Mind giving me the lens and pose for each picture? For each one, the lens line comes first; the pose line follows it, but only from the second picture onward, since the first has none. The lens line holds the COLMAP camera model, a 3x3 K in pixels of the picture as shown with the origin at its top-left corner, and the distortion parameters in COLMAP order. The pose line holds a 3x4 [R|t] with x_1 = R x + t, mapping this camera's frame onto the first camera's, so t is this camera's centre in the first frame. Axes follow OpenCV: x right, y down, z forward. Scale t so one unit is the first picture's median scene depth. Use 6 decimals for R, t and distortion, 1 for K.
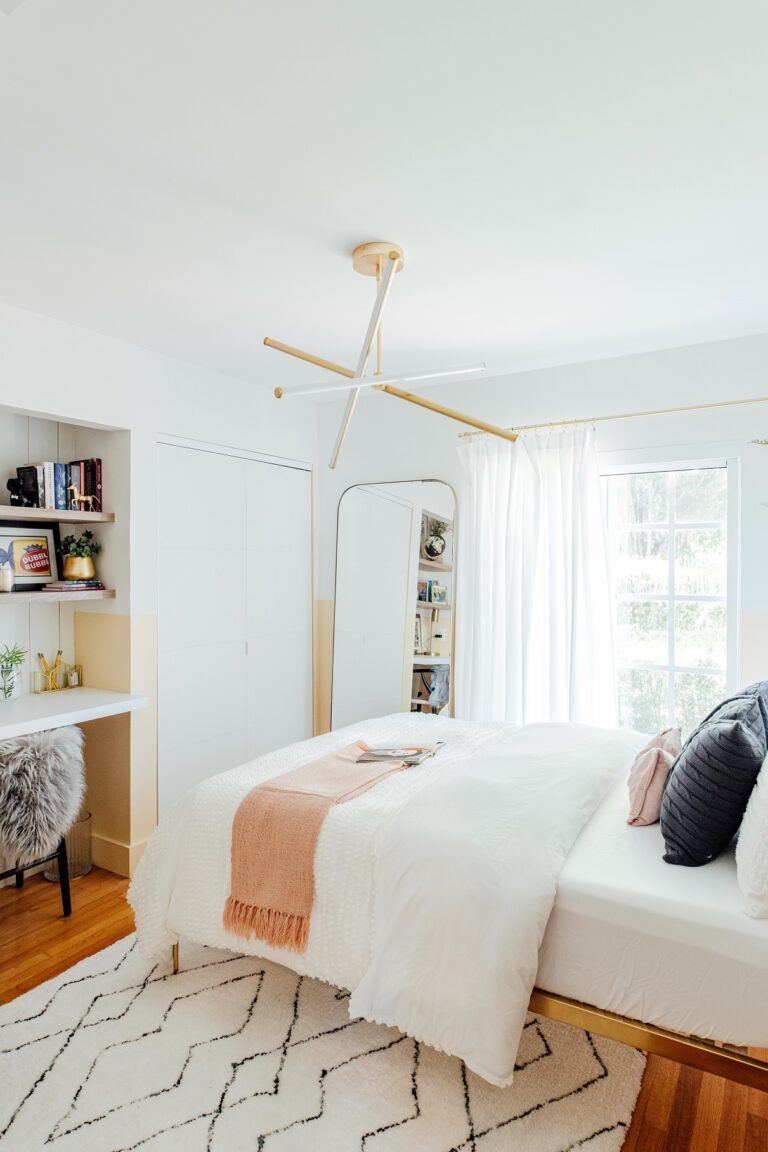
lens RADIAL K [[685.7, 0, 384.0], [0, 685.7, 576.0], [0, 0, 1]] dist [-0.000653, -0.000092]
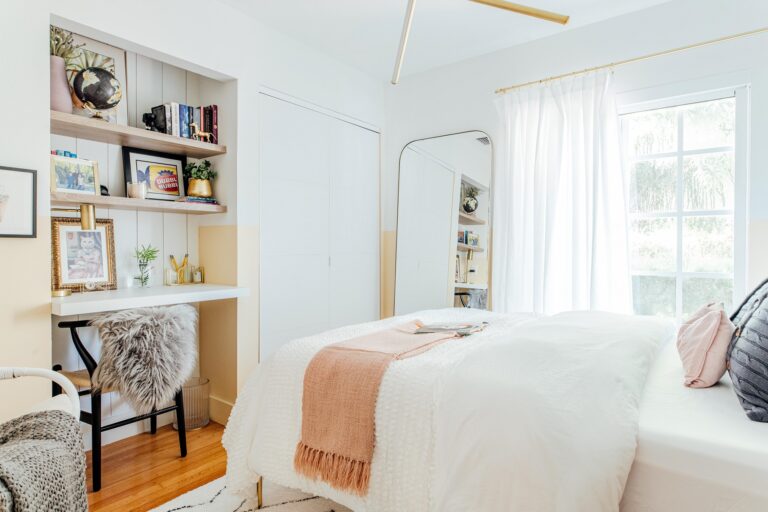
lens RADIAL K [[445.4, 0, 386.3], [0, 445.4, 250.0], [0, 0, 1]] dist [0.000107, 0.000093]
pose [[0.995238, 0.002558, -0.097442, -0.012728], [-0.003243, 0.999971, -0.006872, 0.118452], [0.097422, 0.007155, 0.995217, 0.215155]]
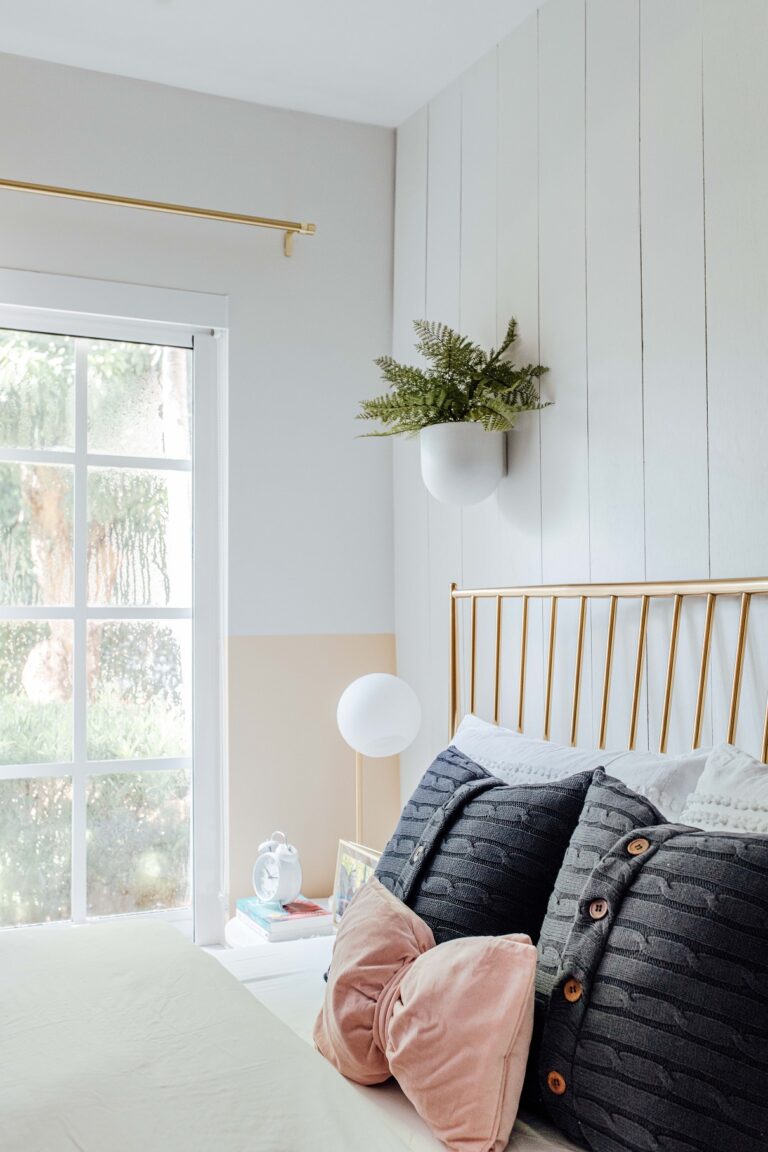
lens RADIAL K [[1107.2, 0, 381.3], [0, 1107.2, 592.6], [0, 0, 1]] dist [0.000845, 0.008923]
pose [[0.556683, 0.028852, 0.830224, -0.103043], [0.015293, 0.998871, -0.044967, 0.064493], [-0.830584, 0.037729, 0.555614, 0.484340]]
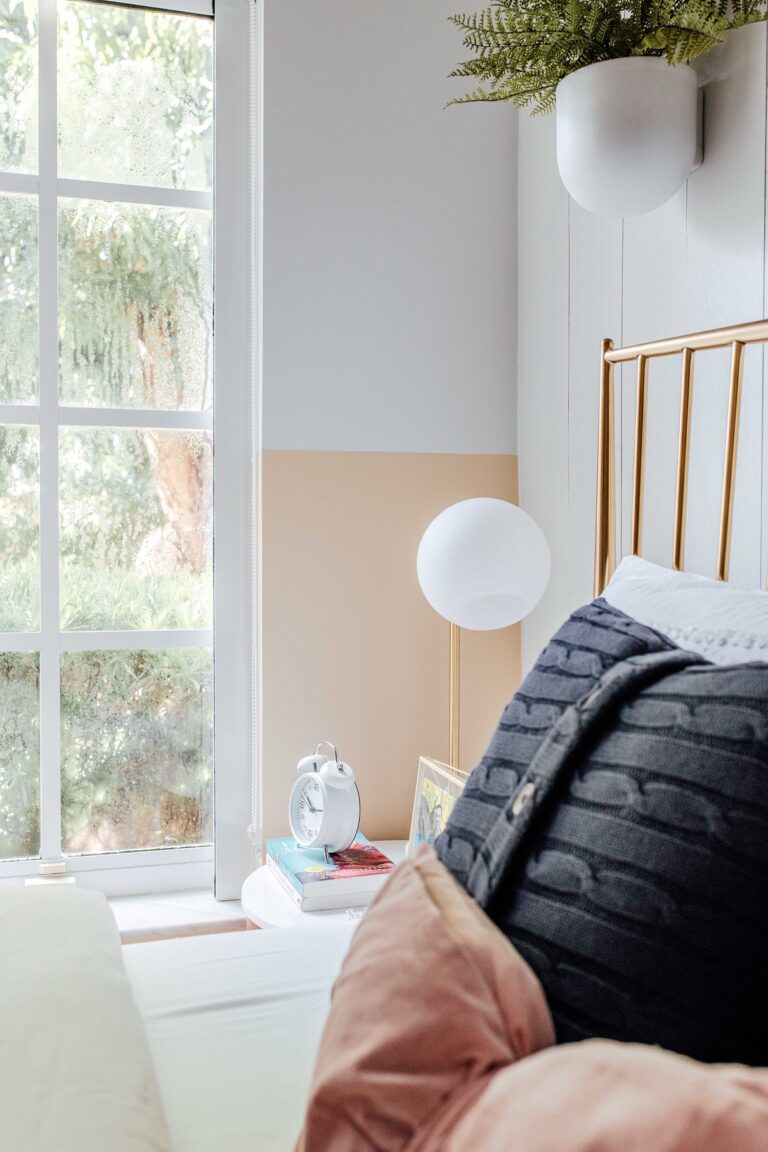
lens RADIAL K [[1107.2, 0, 381.3], [0, 1107.2, 592.6], [0, 0, 1]] dist [0.000845, 0.008923]
pose [[0.663396, -0.031989, 0.747585, 0.158752], [0.007417, 0.999318, 0.036179, 0.112157], [-0.748232, -0.018456, 0.663180, 0.636073]]
